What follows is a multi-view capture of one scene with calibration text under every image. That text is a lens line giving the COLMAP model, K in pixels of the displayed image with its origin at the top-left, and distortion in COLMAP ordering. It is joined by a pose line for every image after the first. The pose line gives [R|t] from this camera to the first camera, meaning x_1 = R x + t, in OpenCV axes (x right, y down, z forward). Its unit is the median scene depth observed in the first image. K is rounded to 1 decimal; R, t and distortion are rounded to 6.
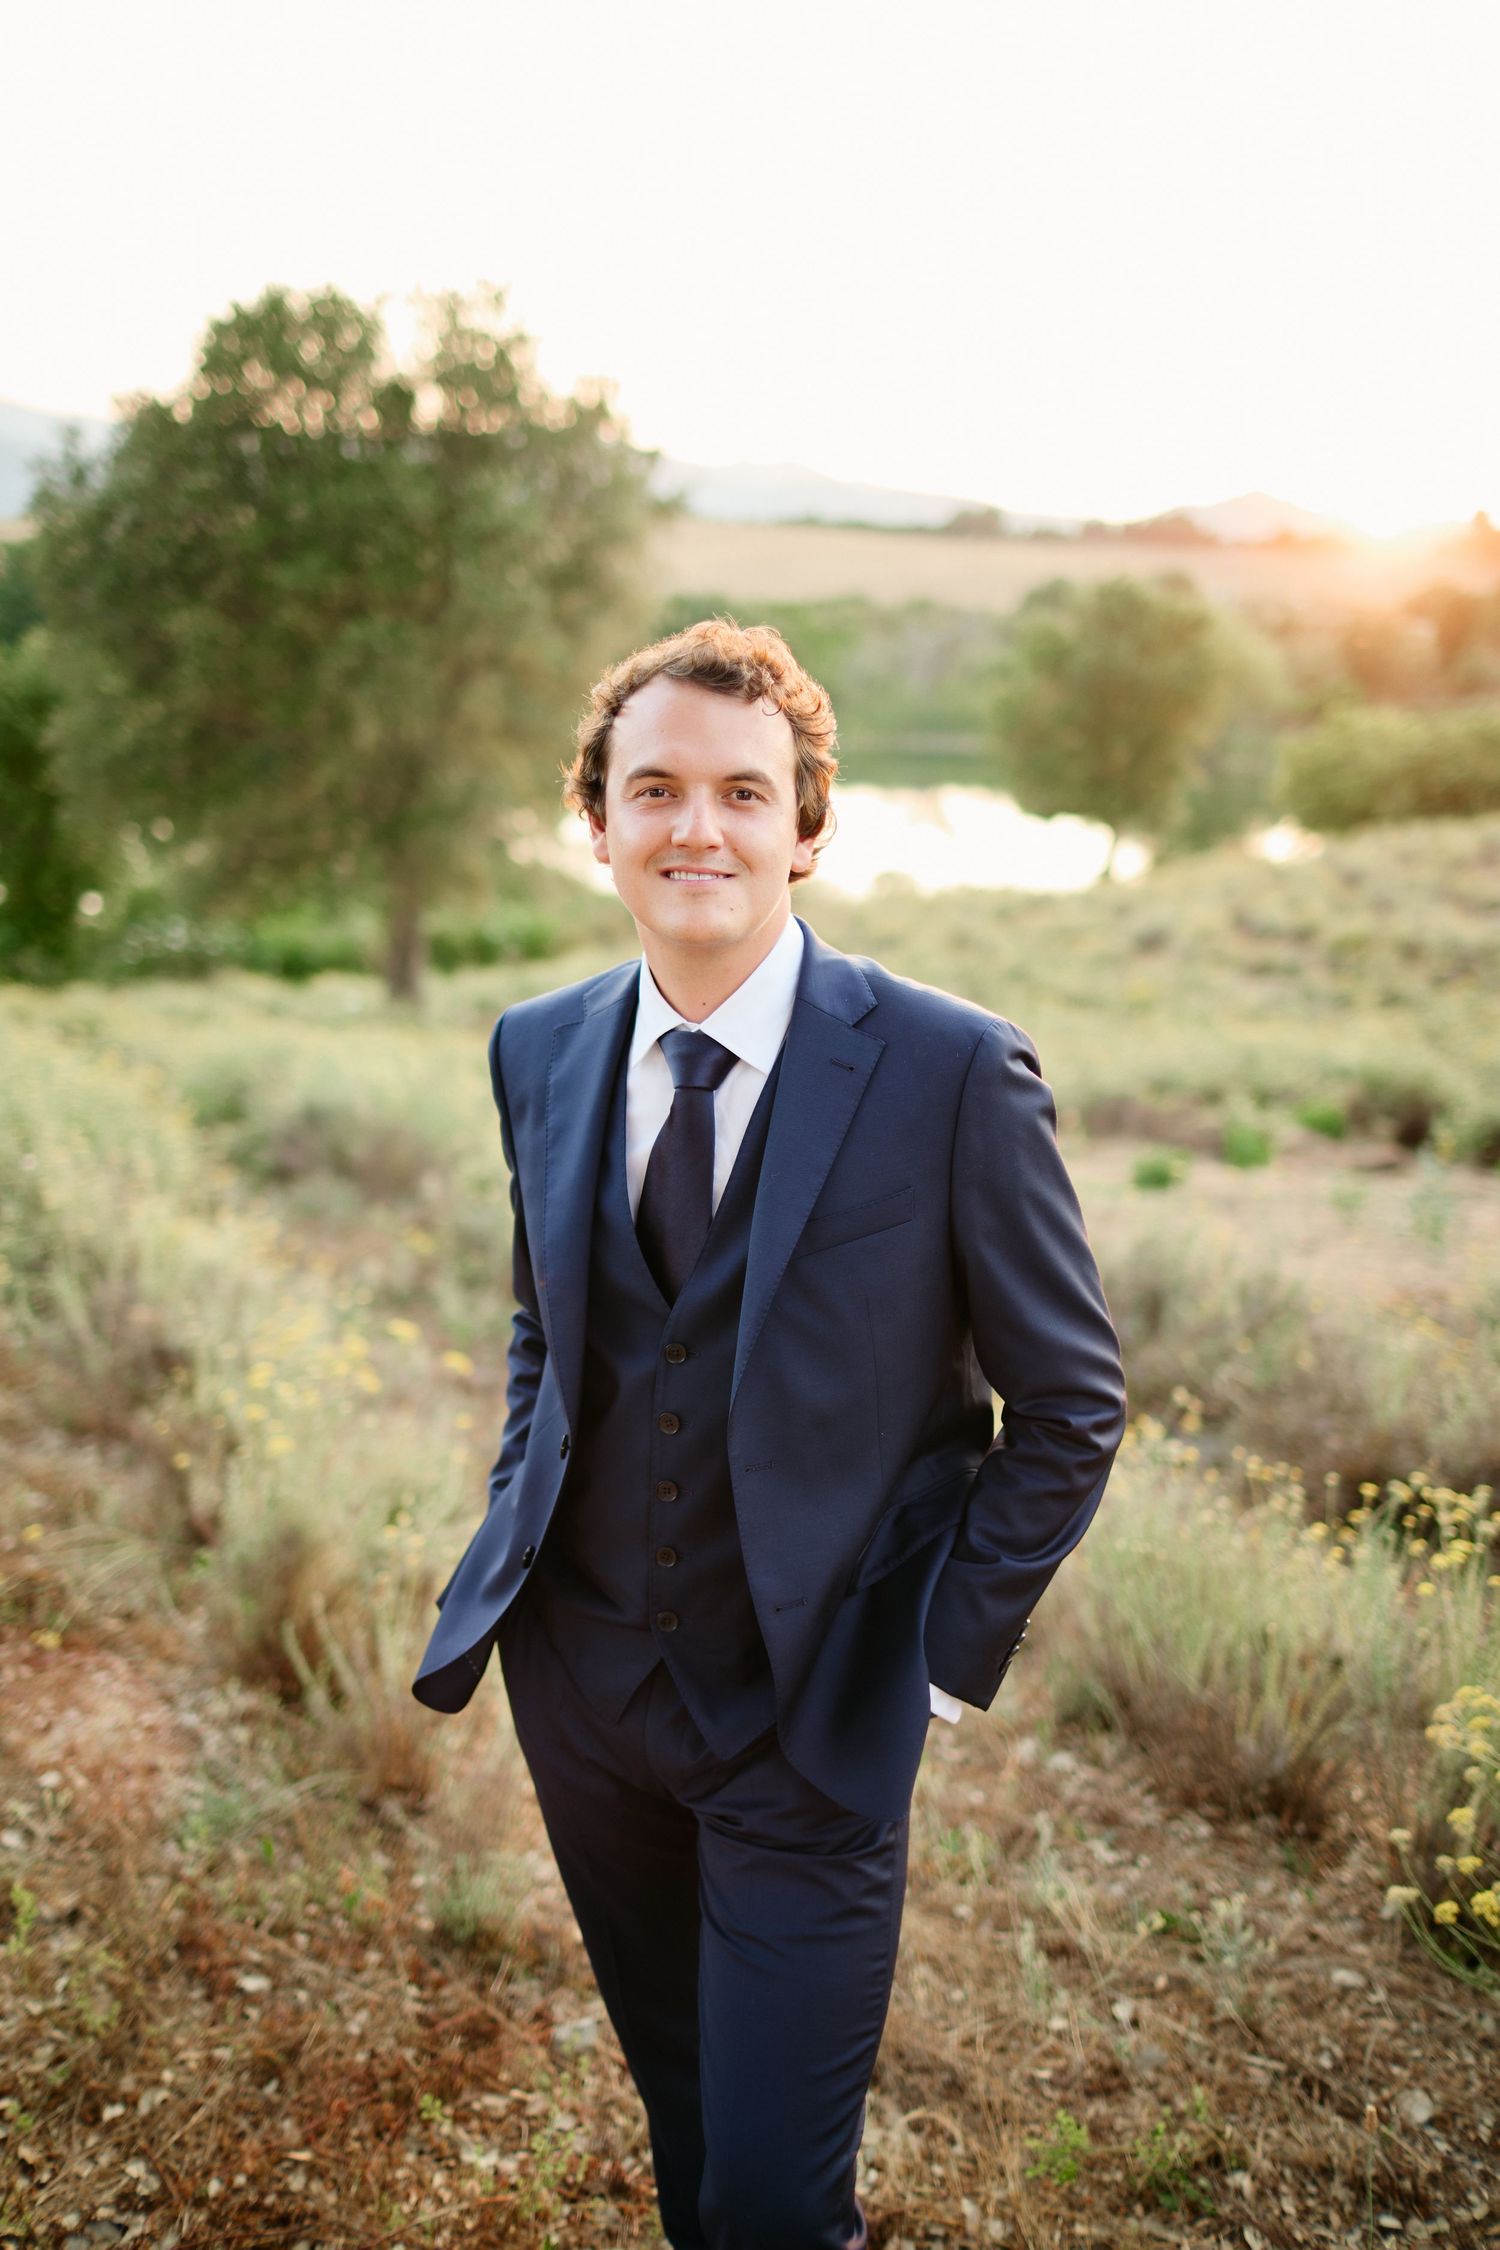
lens RADIAL K [[2292.6, 0, 696.6], [0, 2292.6, 1125.7], [0, 0, 1]] dist [-0.108762, 0.162445]
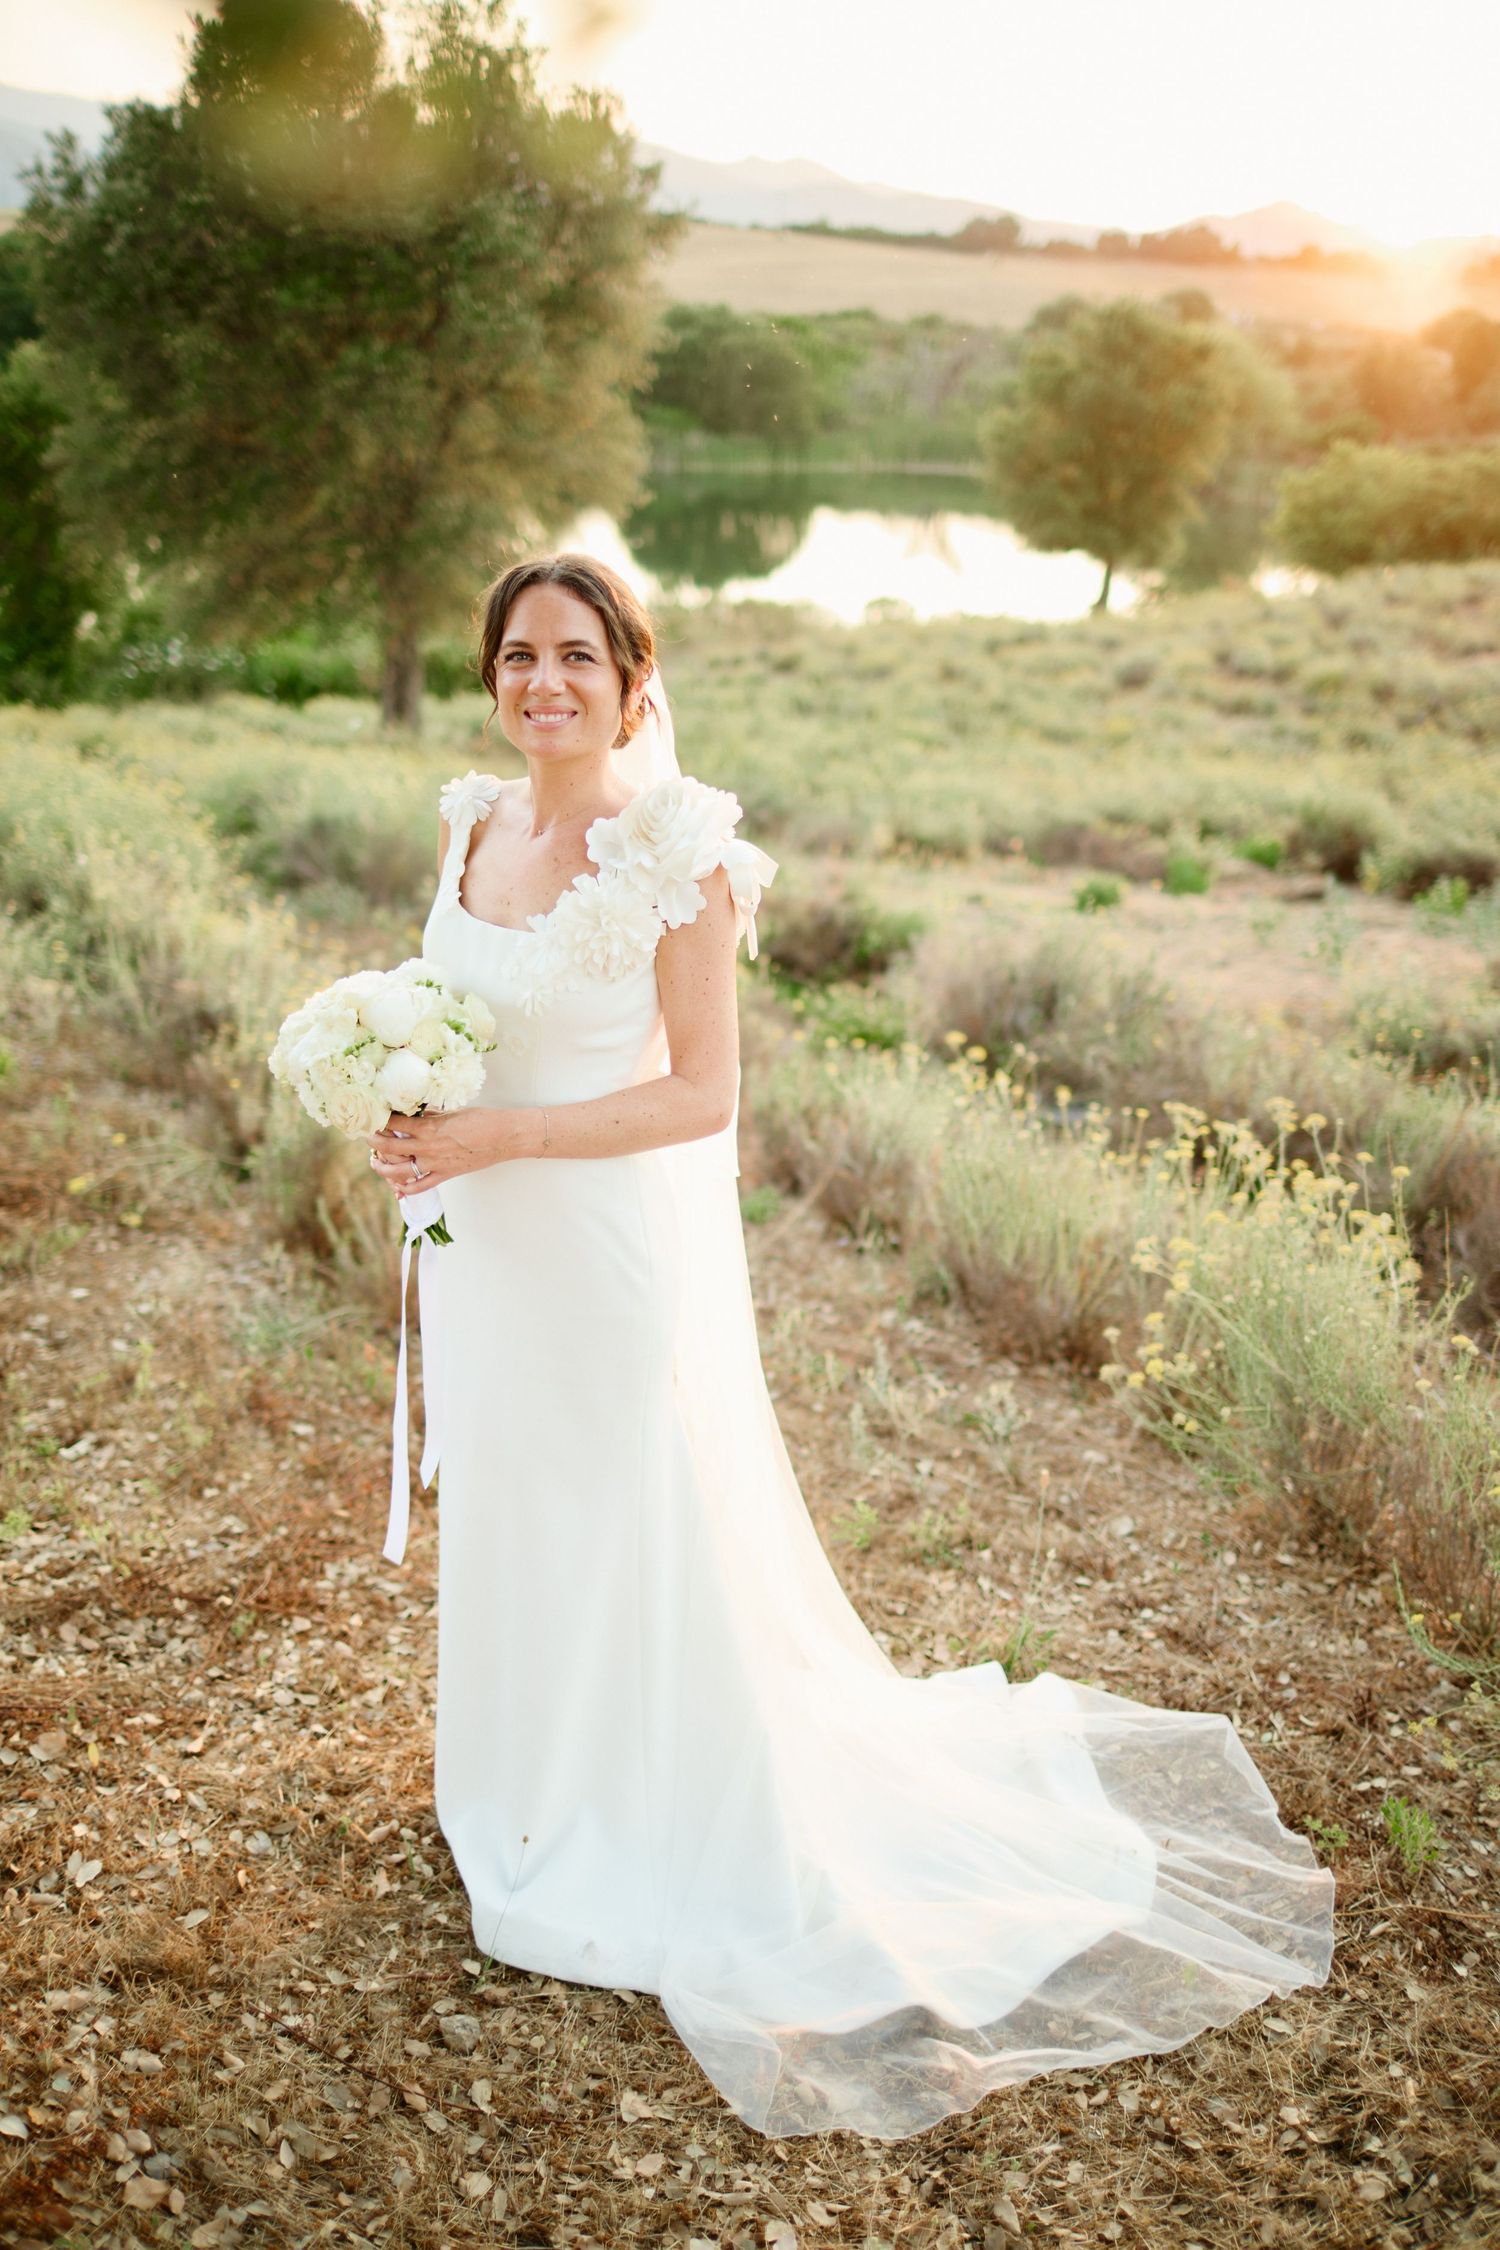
lens RADIAL K [[2271.7, 0, 694.6], [0, 2271.7, 1203.7], [0, 0, 1]] dist [-0.097916, 0.097027]
pose [[0.999853, 0.016763, 0.003666, 0.004717], [-0.017126, 0.988202, 0.152193, 0.002522], [-0.001072, -0.152233, 0.988344, -0.043260]]
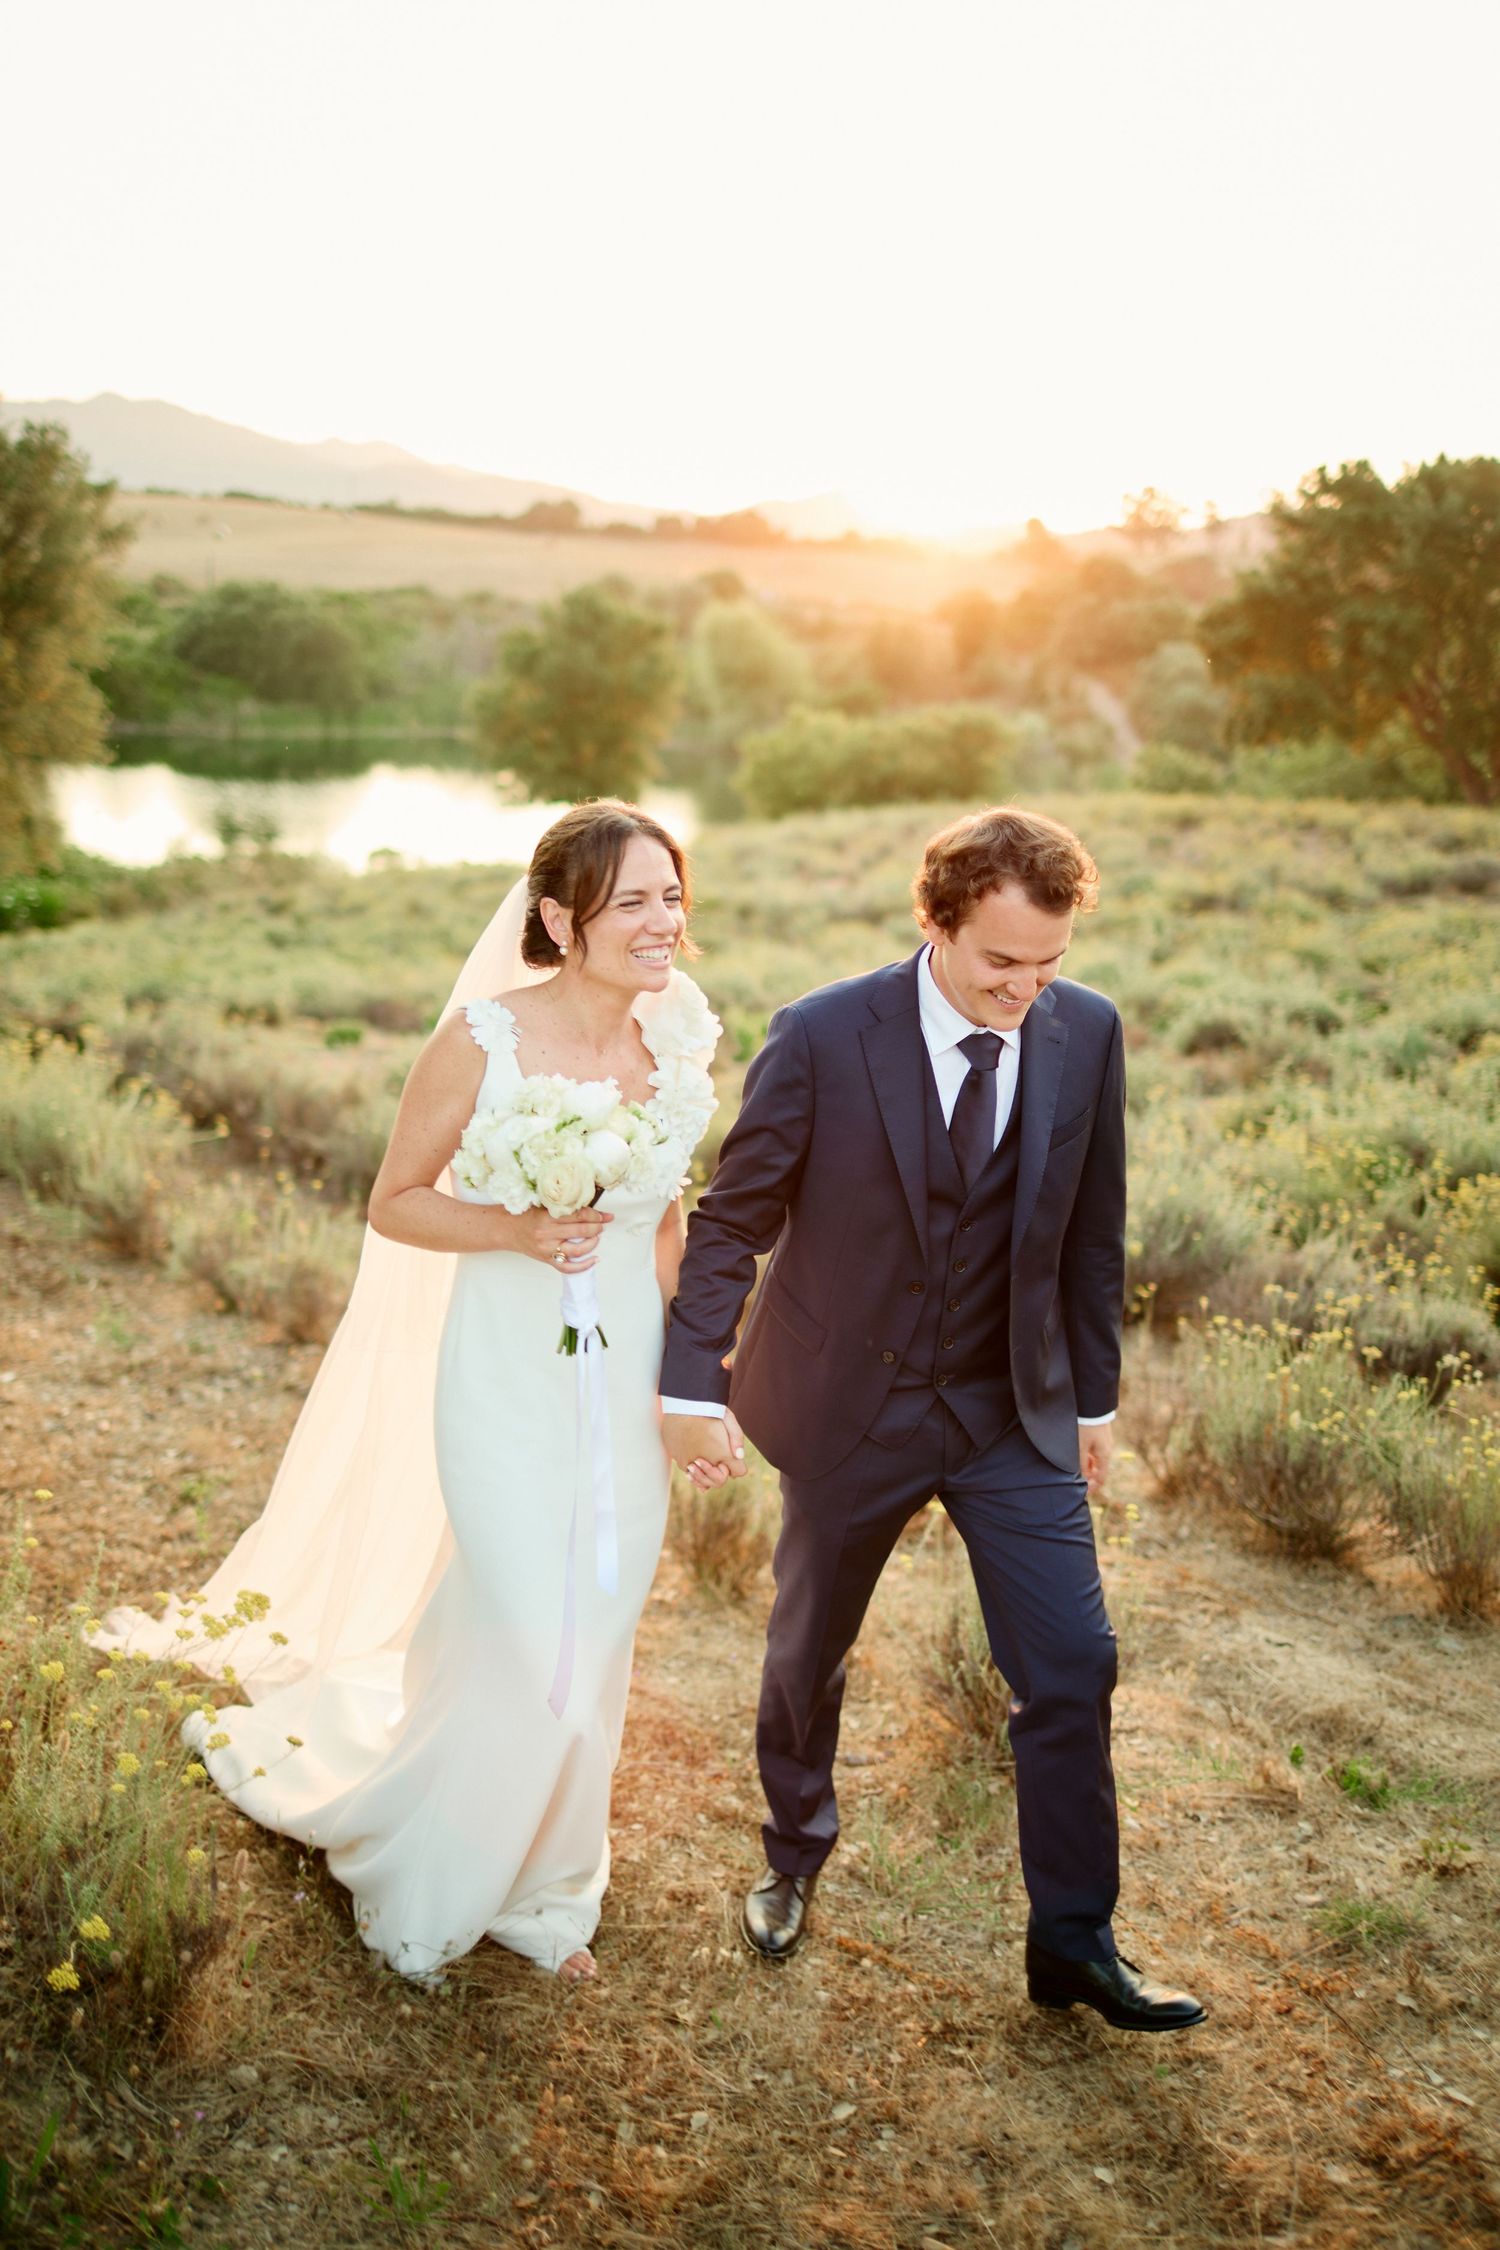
lens RADIAL K [[2292.6, 0, 696.6], [0, 2292.6, 1125.7], [0, 0, 1]] dist [-0.108762, 0.162445]
pose [[0.984239, -0.008946, 0.176619, 0.085398], [0.008032, 0.999950, 0.005893, 0.035940], [-0.176663, -0.004381, 0.984262, -0.247811]]
